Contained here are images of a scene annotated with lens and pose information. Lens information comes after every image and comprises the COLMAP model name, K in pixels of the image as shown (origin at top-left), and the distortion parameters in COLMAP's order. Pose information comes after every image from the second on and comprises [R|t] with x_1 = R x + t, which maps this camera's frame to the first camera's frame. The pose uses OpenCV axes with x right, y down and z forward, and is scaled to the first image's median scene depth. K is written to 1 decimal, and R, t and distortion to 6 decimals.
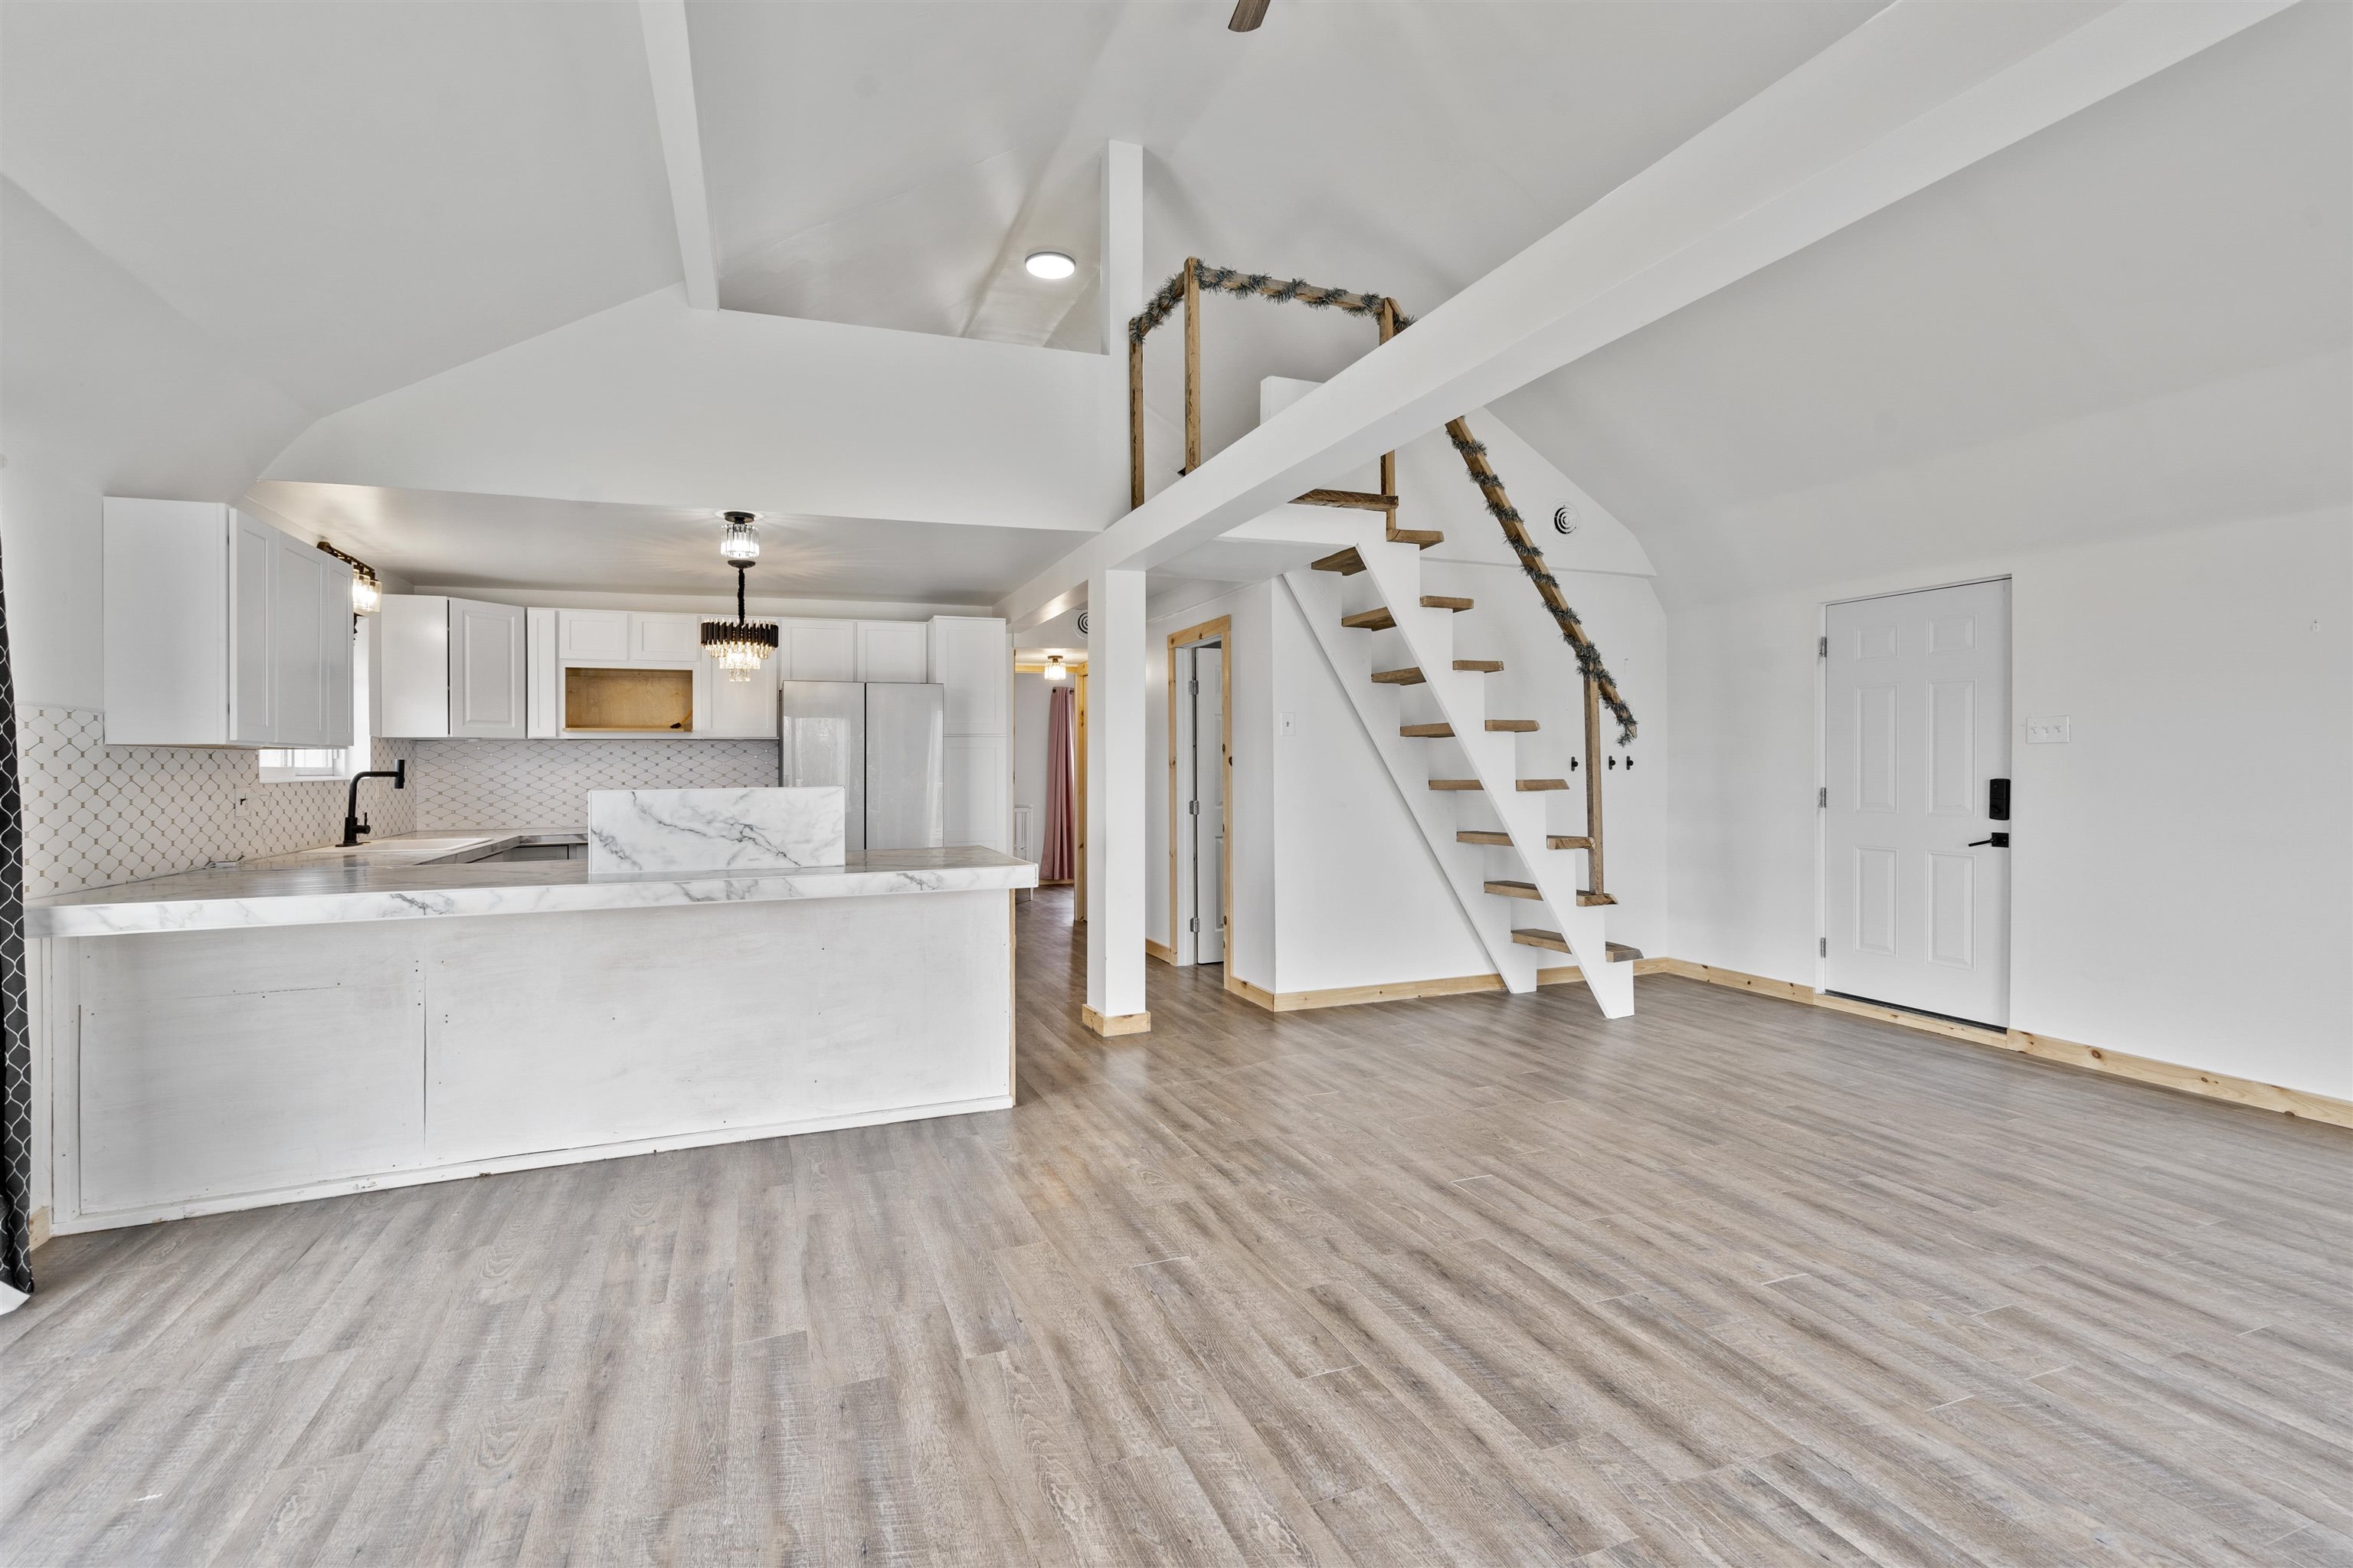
lens RADIAL K [[1083.2, 0, 1176.4], [0, 1083.2, 739.7], [0, 0, 1]] dist [-0.003890, 0.002641]
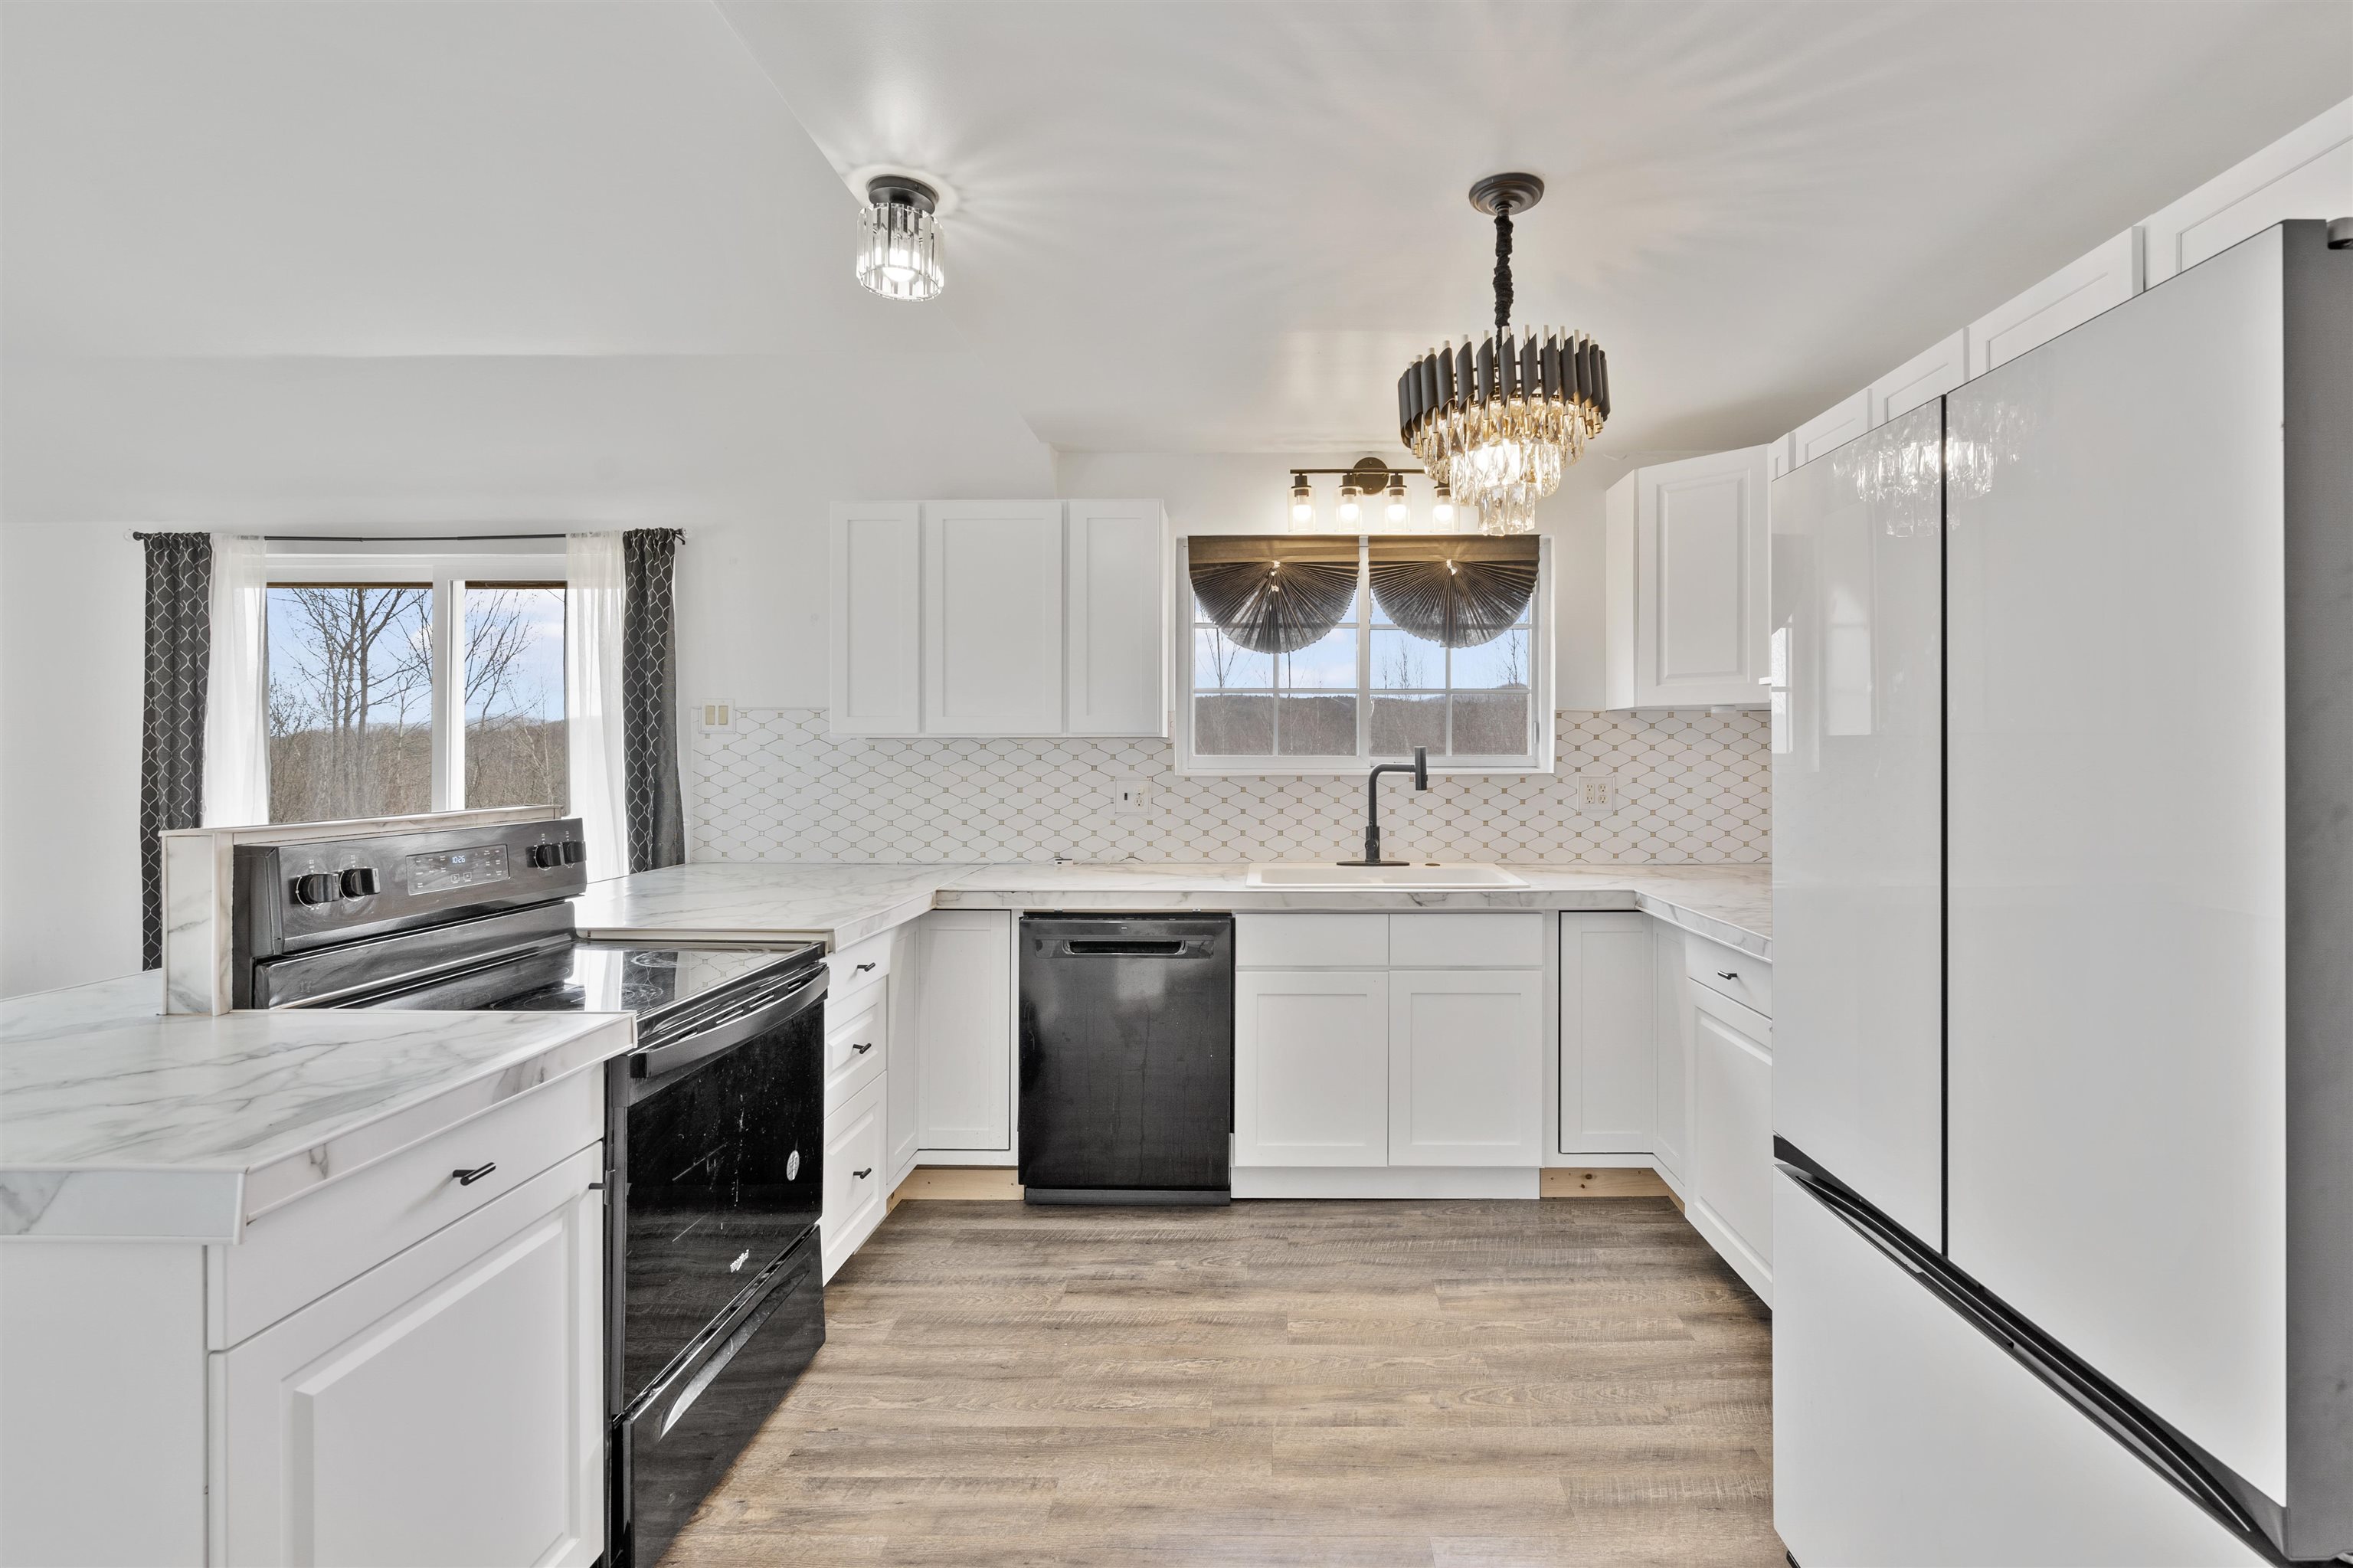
lens RADIAL K [[1083.2, 0, 1265.0], [0, 1083.2, 751.9], [0, 0, 1]] dist [-0.003890, 0.002641]
pose [[-0.377269, 0.013682, -0.926003, -0.053980], [0.025503, 0.999665, 0.004380, 0.016680], [0.925753, -0.021964, -0.377491, 1.238093]]
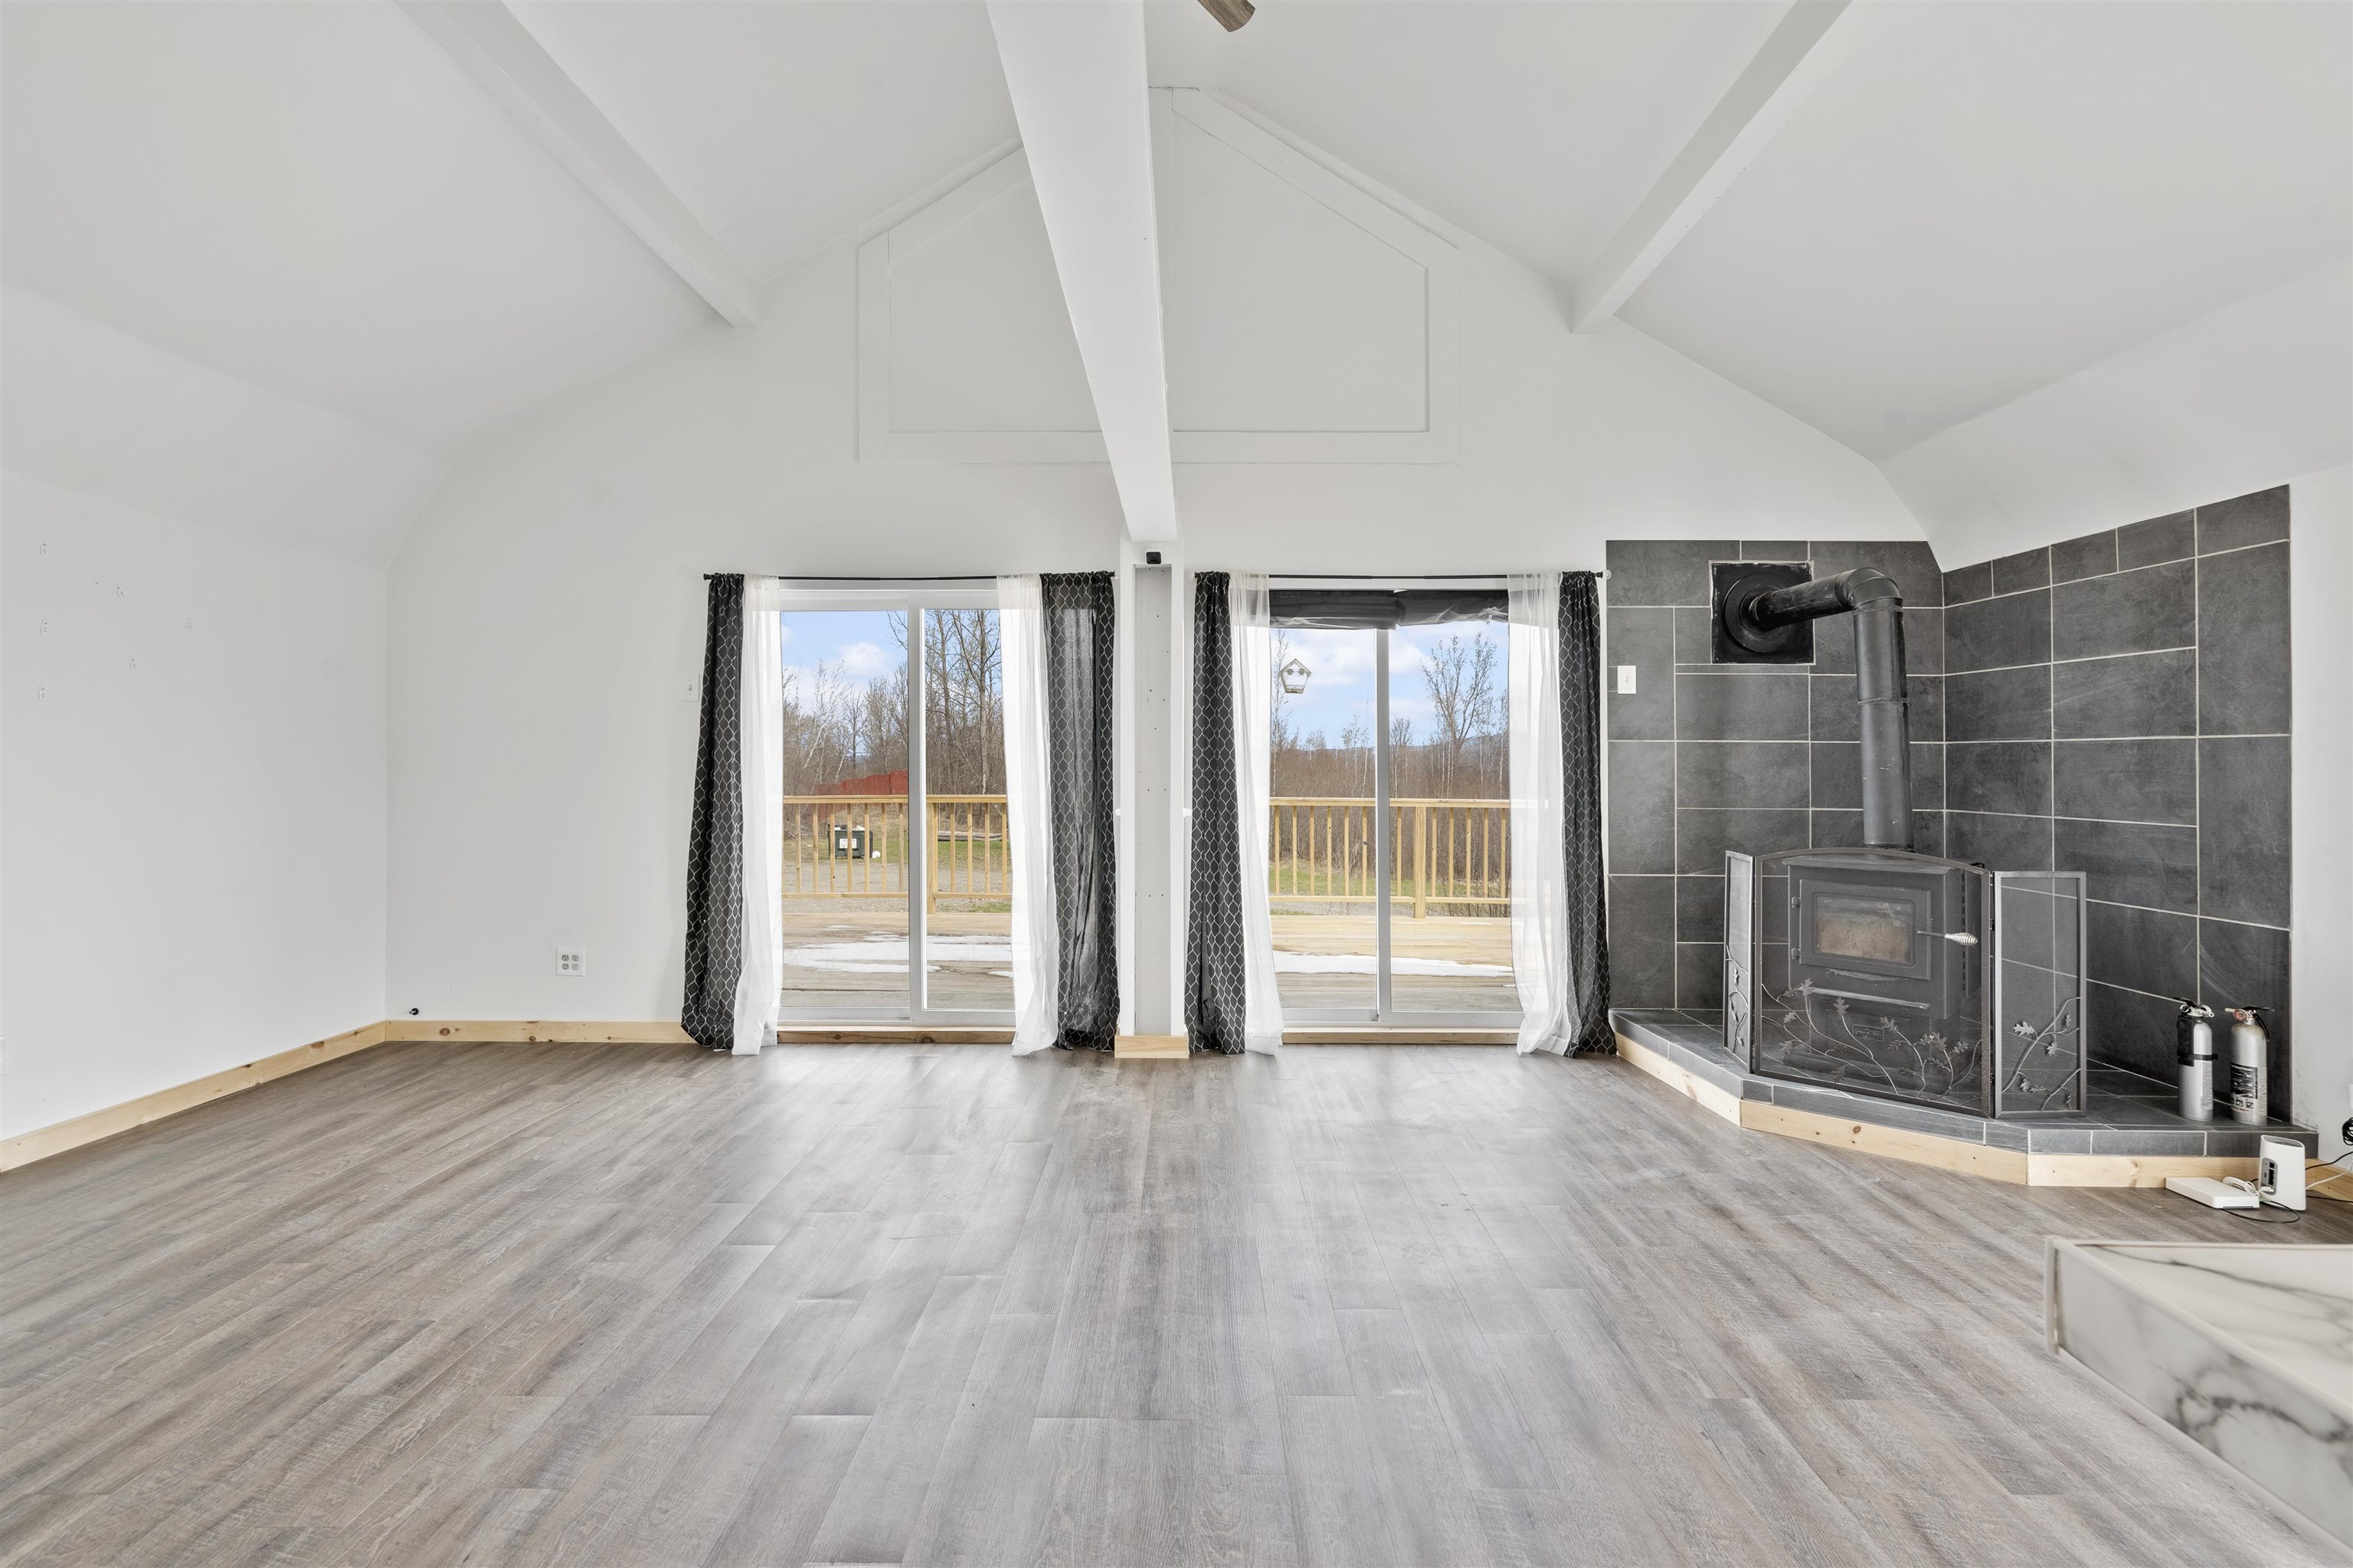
lens RADIAL K [[1083.2, 0, 1190.5], [0, 1083.2, 776.2], [0, 0, 1]] dist [-0.003890, 0.002641]
pose [[-0.928559, -0.002220, 0.371178, -0.043426], [-0.005188, 0.999962, -0.006997, 0.024793], [-0.371148, -0.008422, -0.928535, 0.951357]]
